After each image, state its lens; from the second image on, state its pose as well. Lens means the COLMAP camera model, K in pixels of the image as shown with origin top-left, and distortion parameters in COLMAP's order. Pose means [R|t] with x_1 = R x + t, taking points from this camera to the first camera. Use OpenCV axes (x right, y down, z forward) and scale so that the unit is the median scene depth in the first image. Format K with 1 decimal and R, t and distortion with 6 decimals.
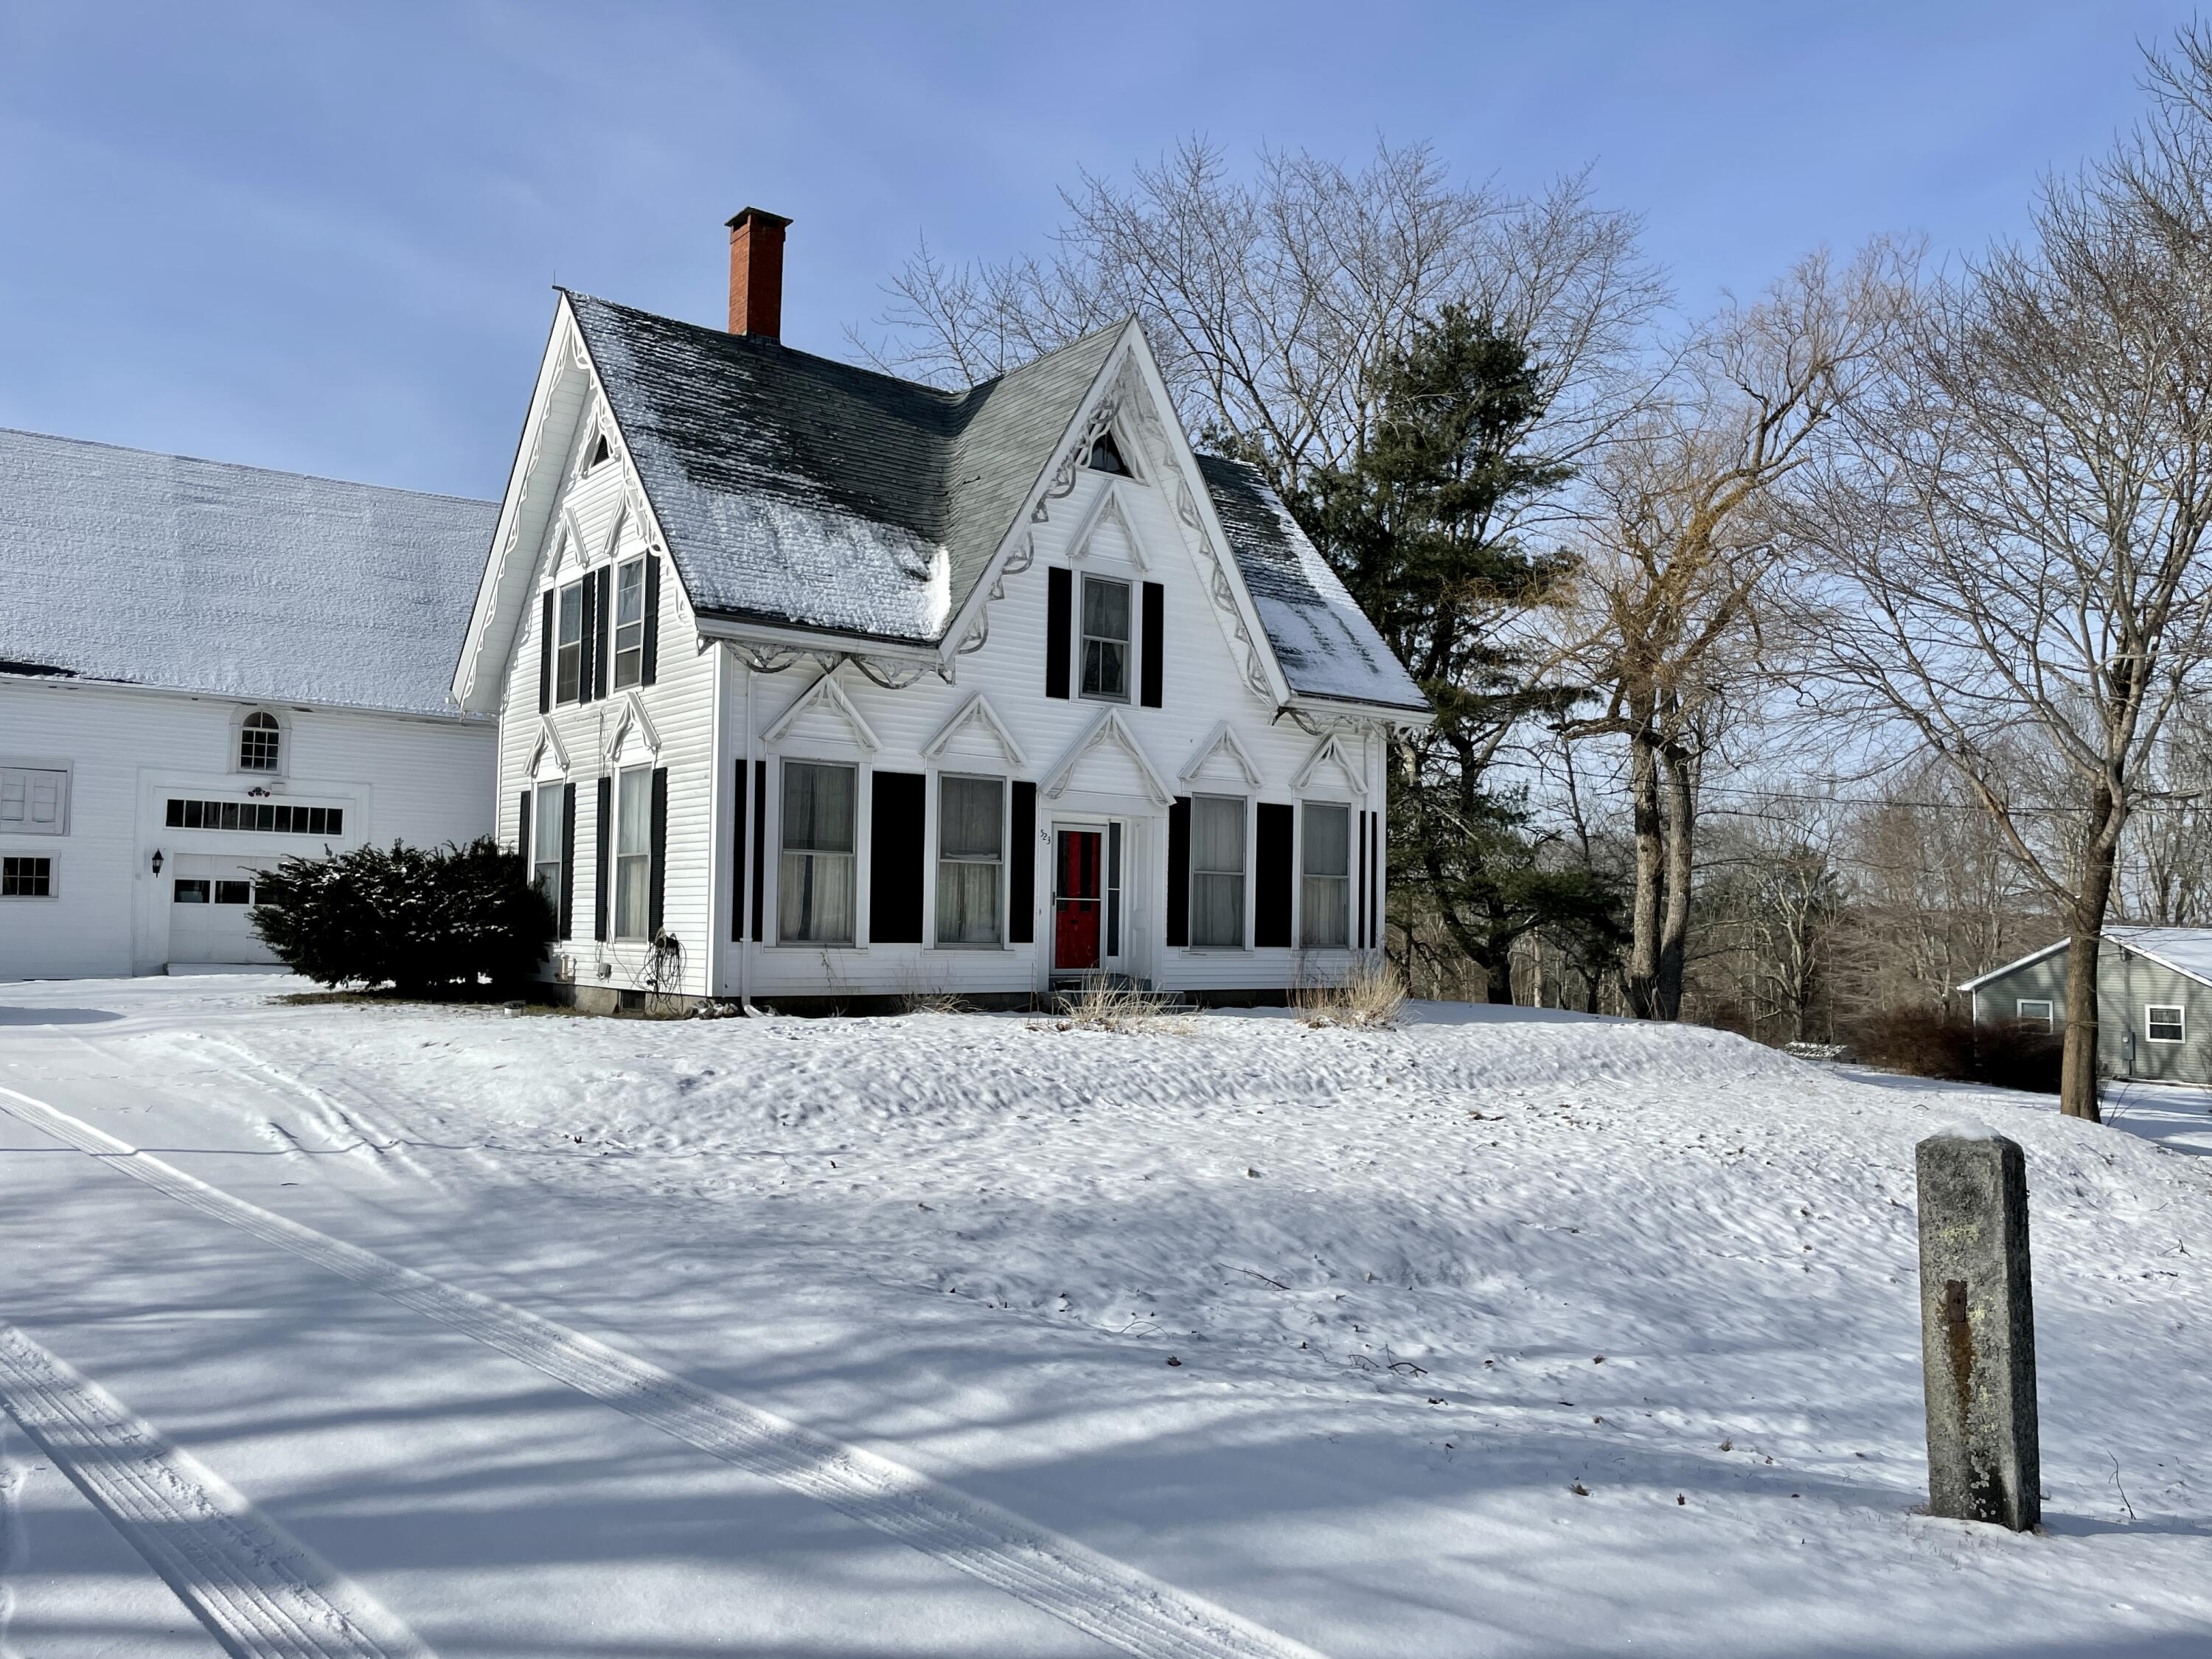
lens RADIAL K [[1679.2, 0, 1100.1], [0, 1679.2, 808.2], [0, 0, 1]] dist [0.099290, -0.132555]
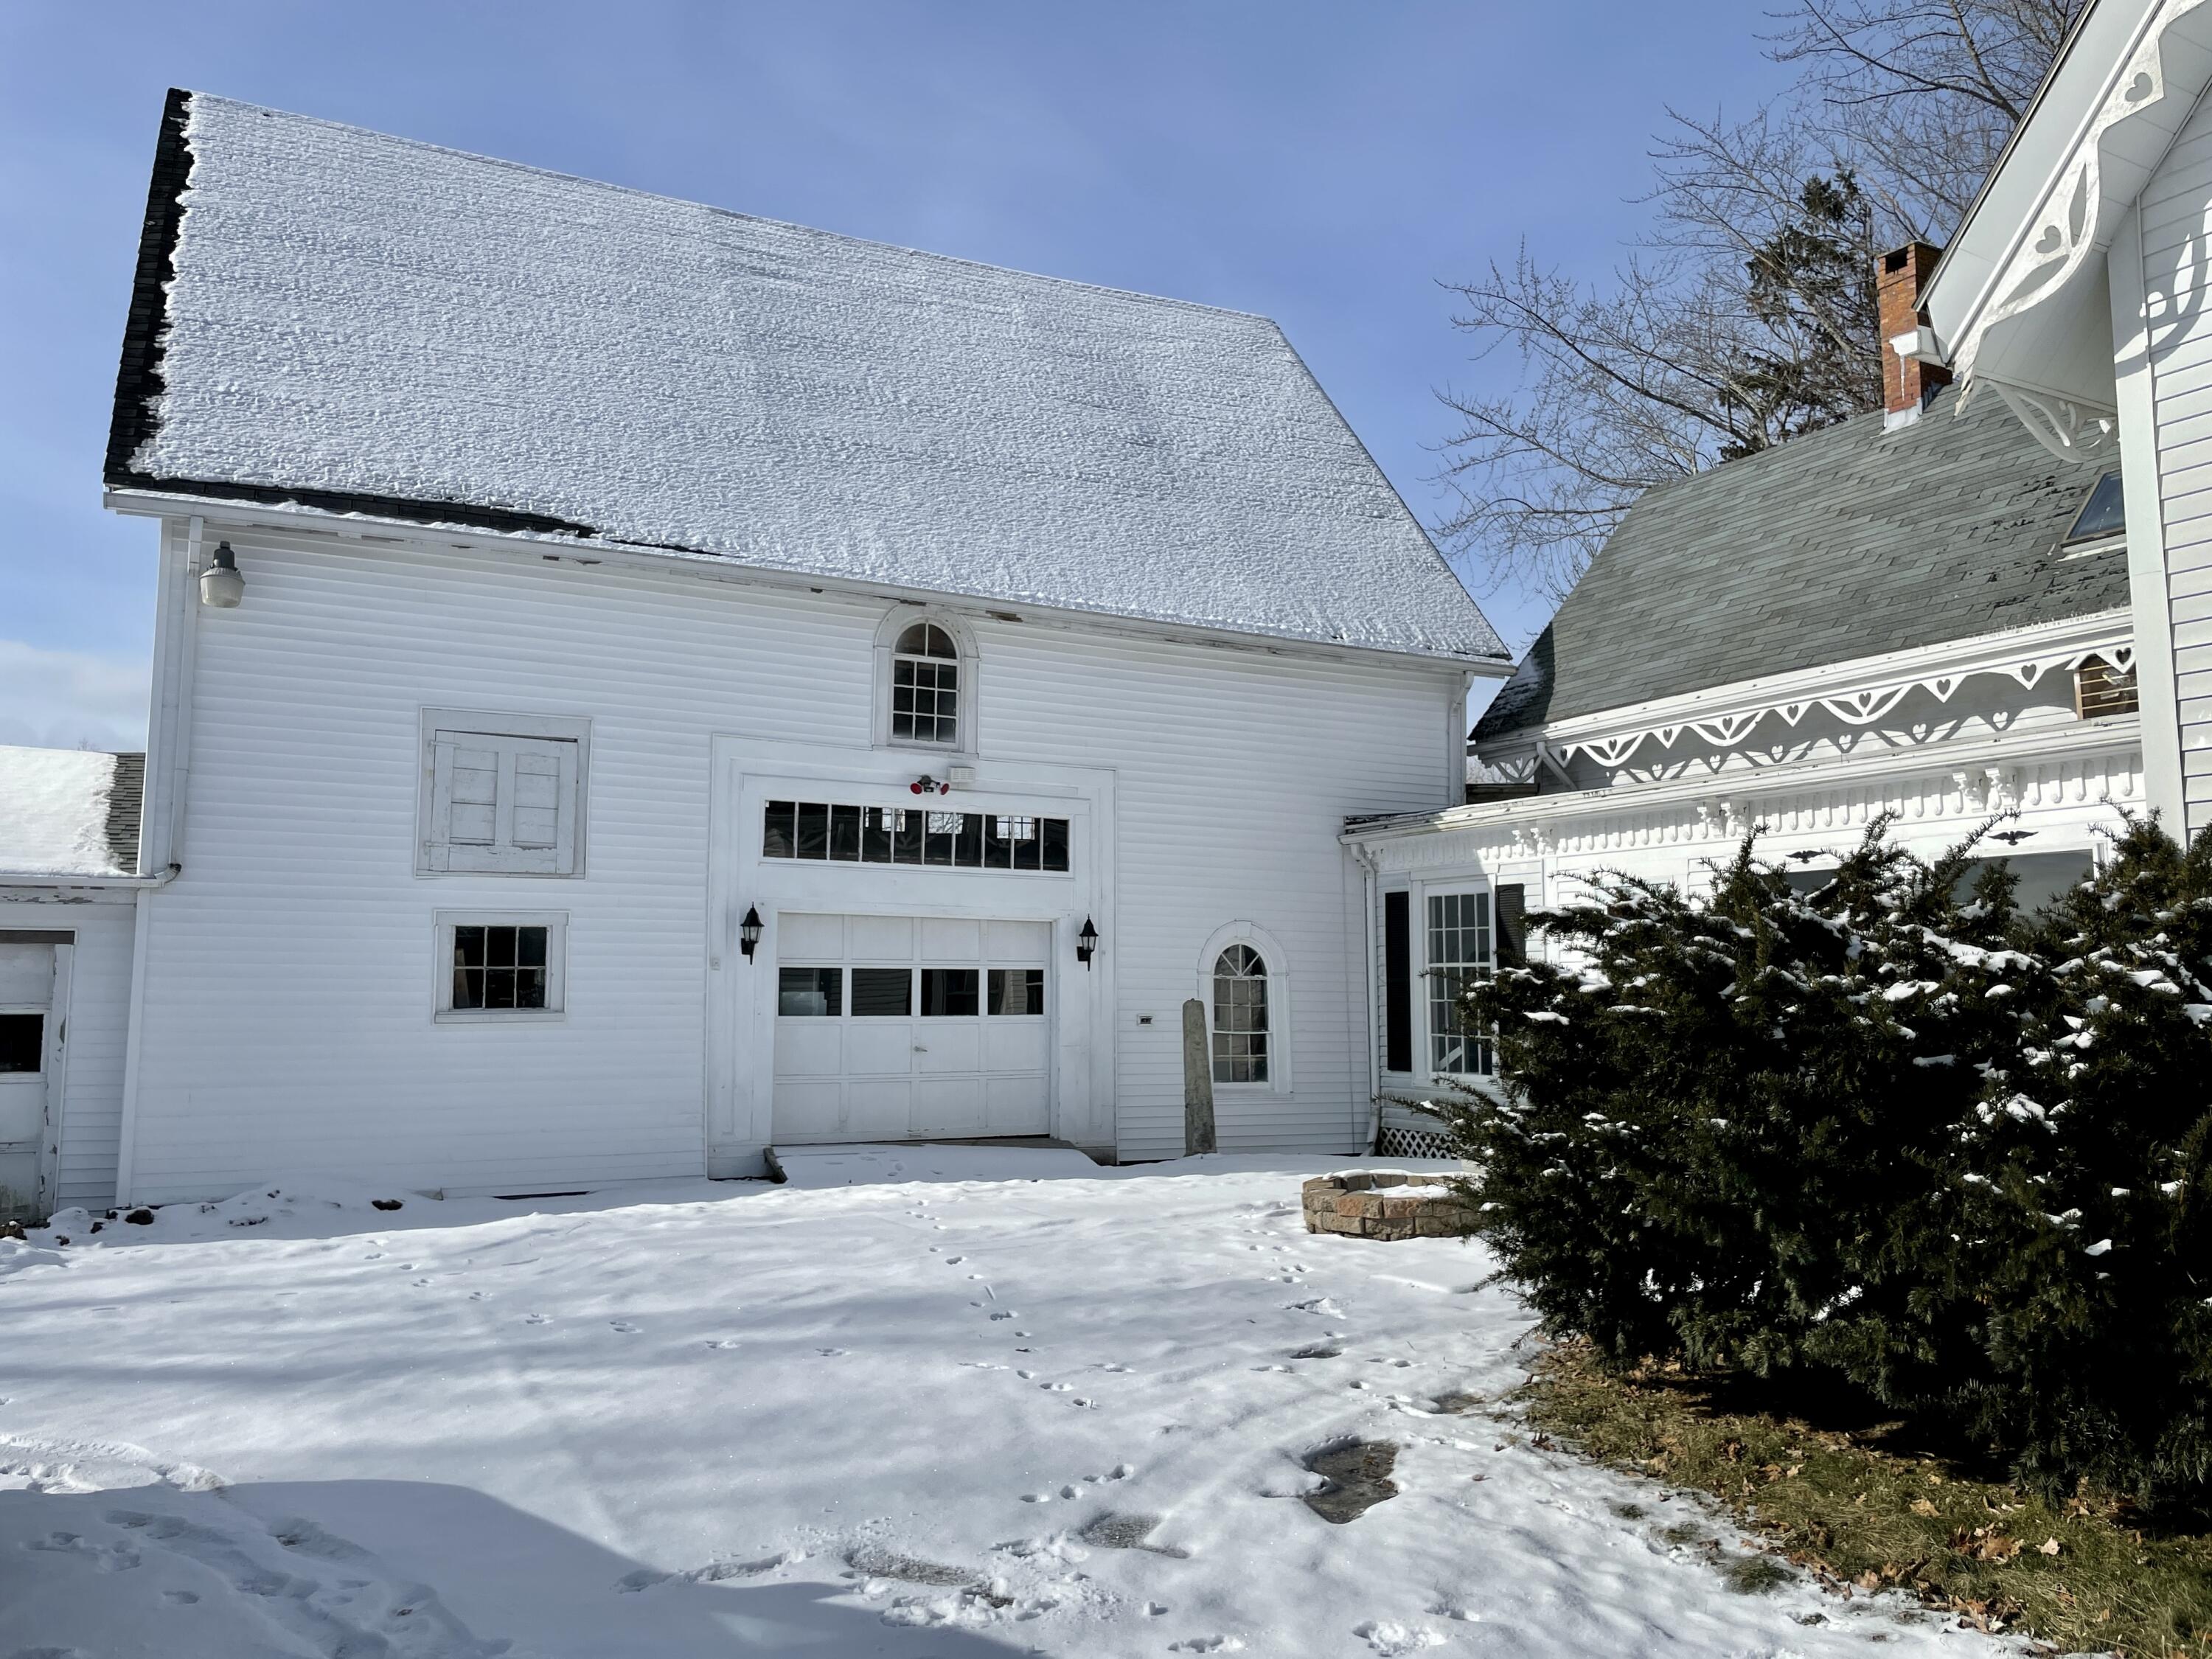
lens RADIAL K [[1679.2, 0, 1100.1], [0, 1679.2, 808.2], [0, 0, 1]] dist [0.099290, -0.132555]
pose [[0.985438, -0.027996, -0.167717, -0.366432], [0.021040, 0.998849, -0.043110, 0.018963], [0.168731, 0.038953, 0.984892, 0.539015]]
